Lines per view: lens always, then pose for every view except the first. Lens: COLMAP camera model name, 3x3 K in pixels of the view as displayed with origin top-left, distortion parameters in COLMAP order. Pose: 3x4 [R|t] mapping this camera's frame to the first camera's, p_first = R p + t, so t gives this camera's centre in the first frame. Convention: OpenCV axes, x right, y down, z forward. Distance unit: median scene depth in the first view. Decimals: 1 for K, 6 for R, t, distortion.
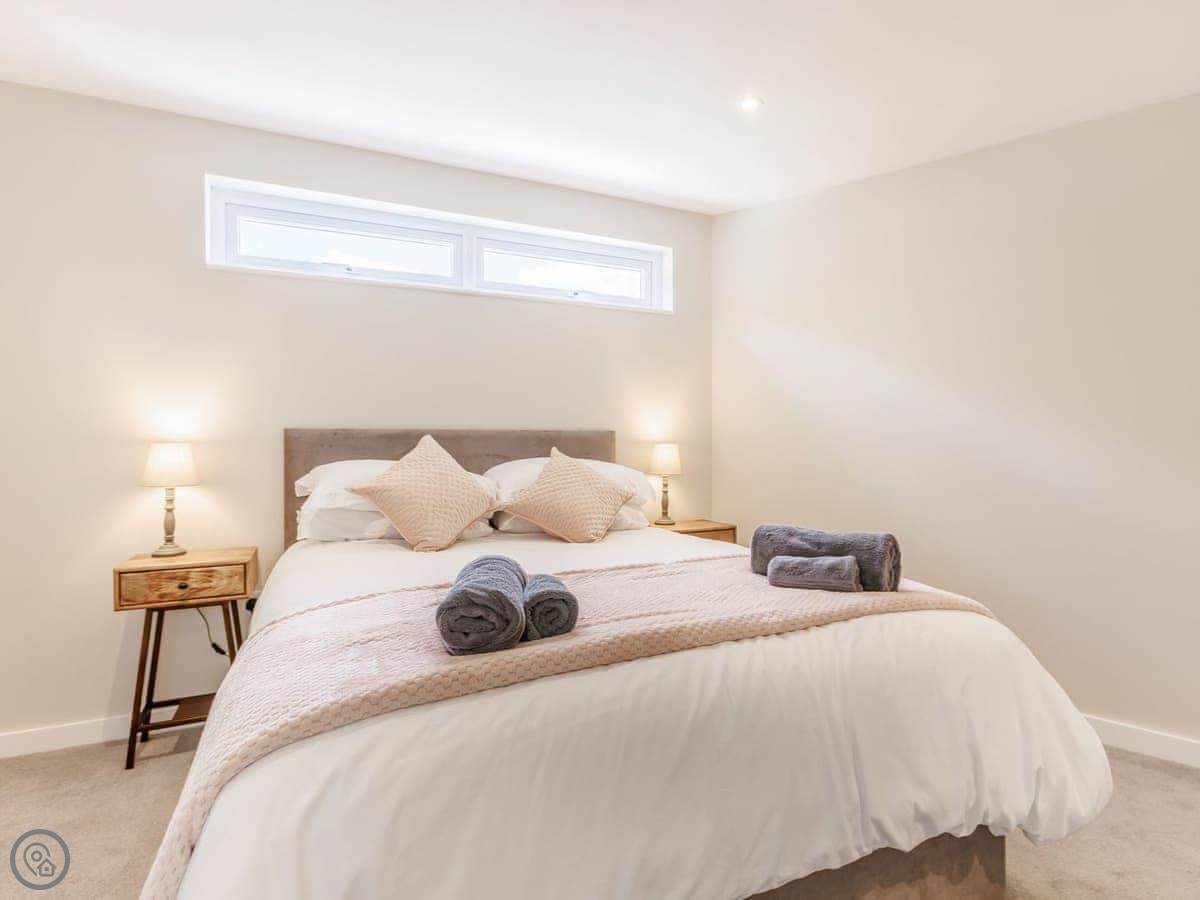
lens RADIAL K [[603.0, 0, 569.7], [0, 603.0, 449.1], [0, 0, 1]] dist [-0.003900, 0.000072]
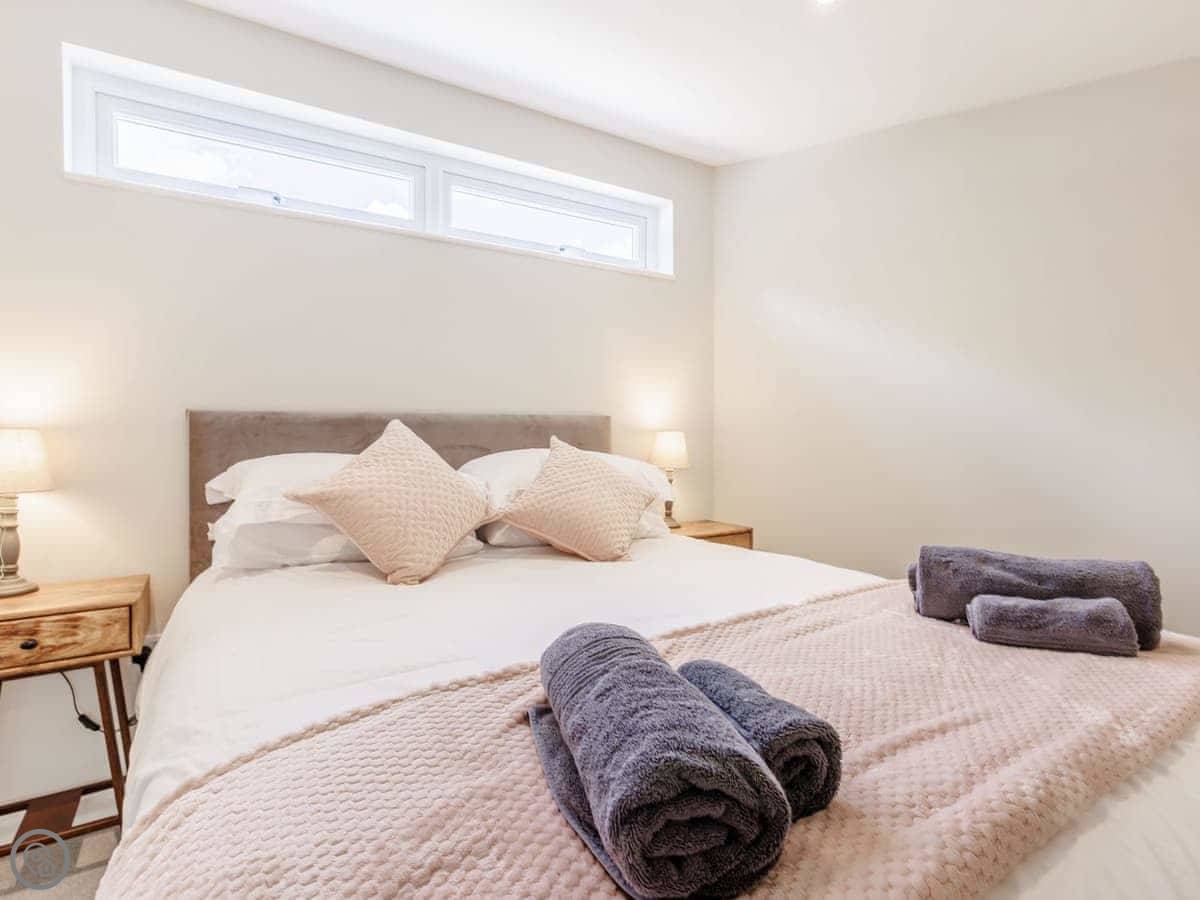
lens RADIAL K [[628.6, 0, 576.6], [0, 628.6, 445.9], [0, 0, 1]] dist [0.003776, 0.000852]
pose [[0.992465, -0.002733, 0.122495, -0.111508], [0.001269, 0.999927, 0.012030, 0.000075], [-0.122519, -0.011784, 0.992396, 0.208124]]
